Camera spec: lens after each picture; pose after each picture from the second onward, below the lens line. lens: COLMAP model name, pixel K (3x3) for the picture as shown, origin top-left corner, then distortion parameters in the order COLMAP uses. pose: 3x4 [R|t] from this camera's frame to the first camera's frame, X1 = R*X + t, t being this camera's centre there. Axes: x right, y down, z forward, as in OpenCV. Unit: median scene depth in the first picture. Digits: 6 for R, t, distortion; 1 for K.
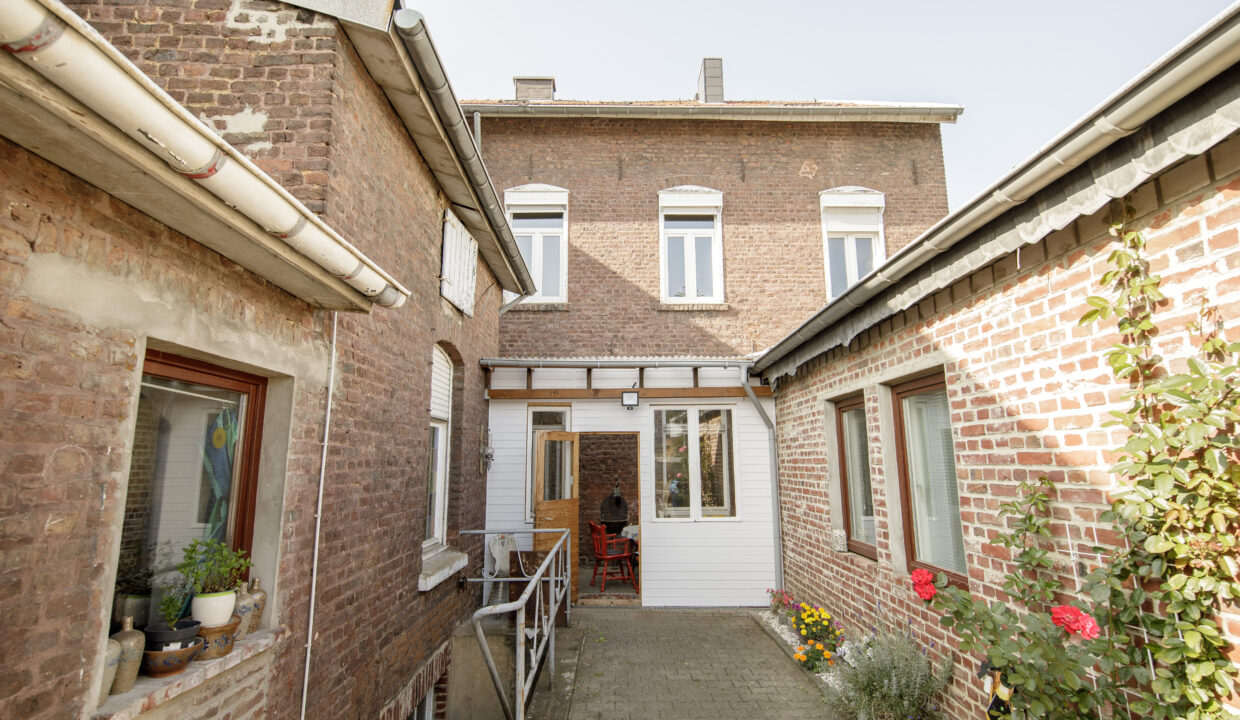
lens RADIAL K [[599.8, 0, 621.6], [0, 599.8, 359.6], [0, 0, 1]] dist [0.005081, -0.000418]
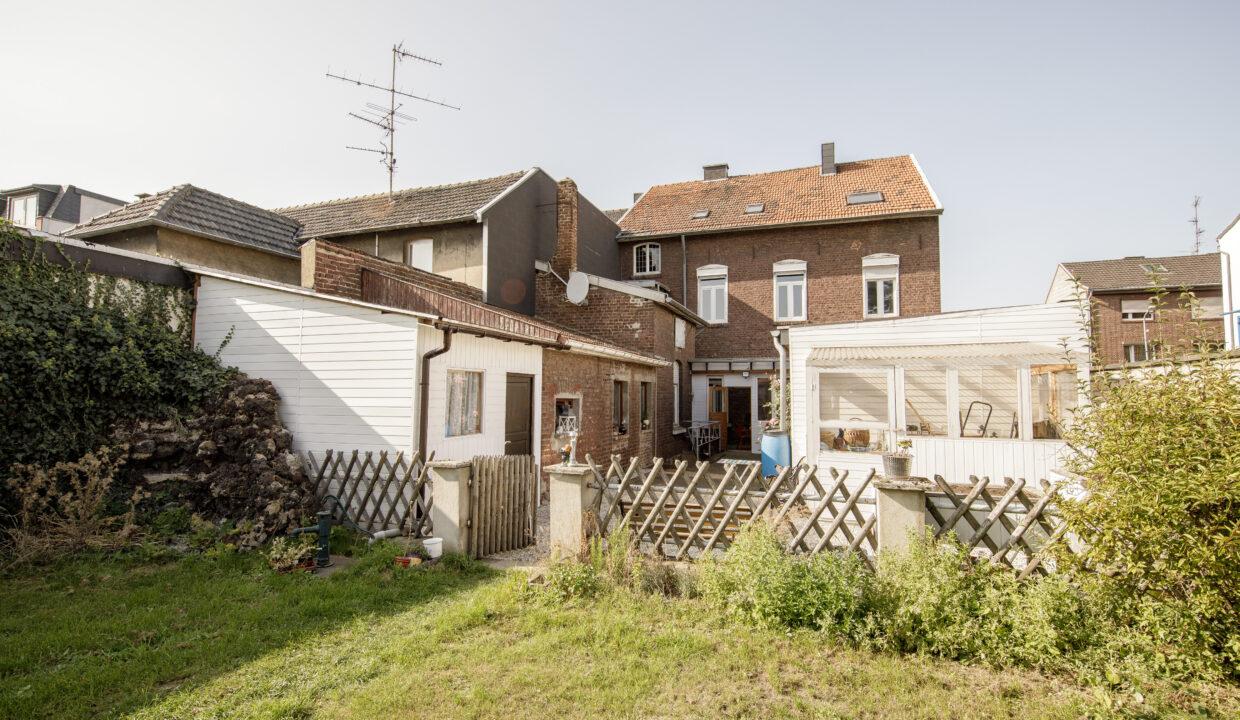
lens RADIAL K [[599.8, 0, 614.4], [0, 599.8, 358.6], [0, 0, 1]] dist [0.005081, -0.000418]
pose [[0.936946, -0.009201, -0.349352, 0.267946], [0.047783, 0.993638, 0.101980, -0.202119], [0.346191, -0.112243, 0.931425, -1.098028]]
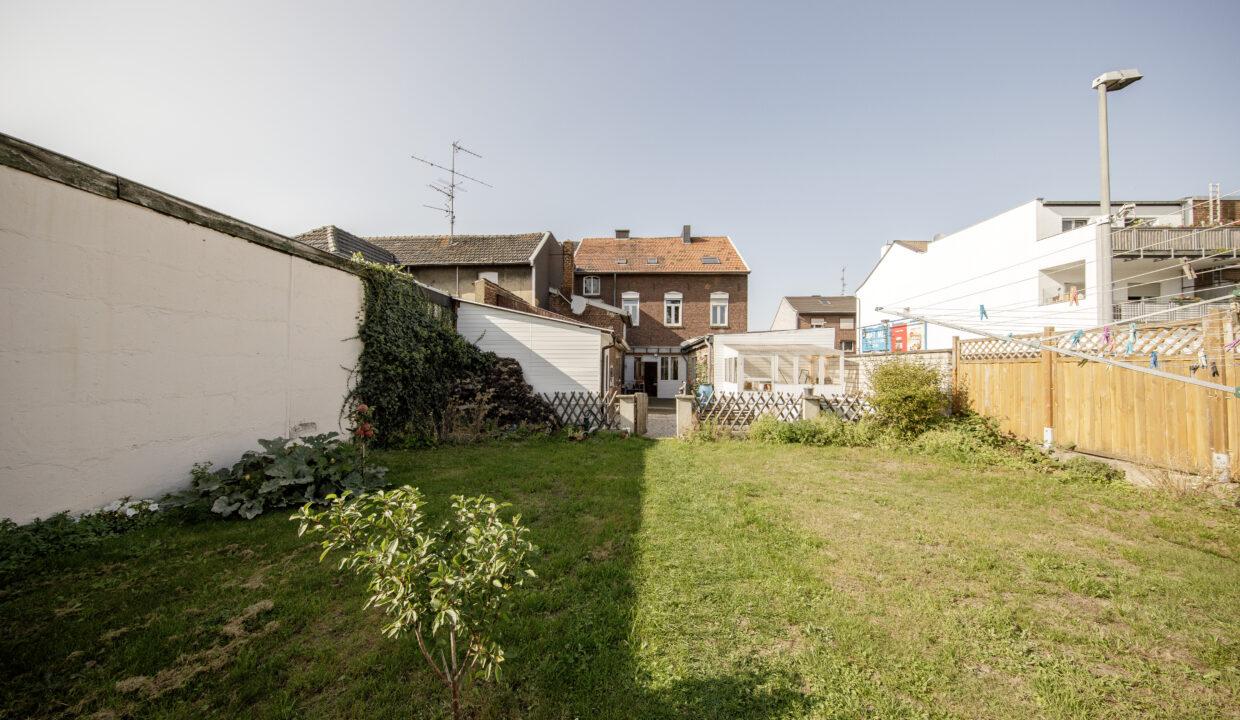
lens RADIAL K [[404.3, 0, 618.9], [0, 404.3, 358.1], [0, 0, 1]] dist [0.000146, 0.000094]
pose [[0.997630, 0.015391, -0.067060, -0.042470], [-0.005224, 0.988789, 0.149227, -0.265894], [0.068605, -0.148523, 0.986526, -1.491205]]
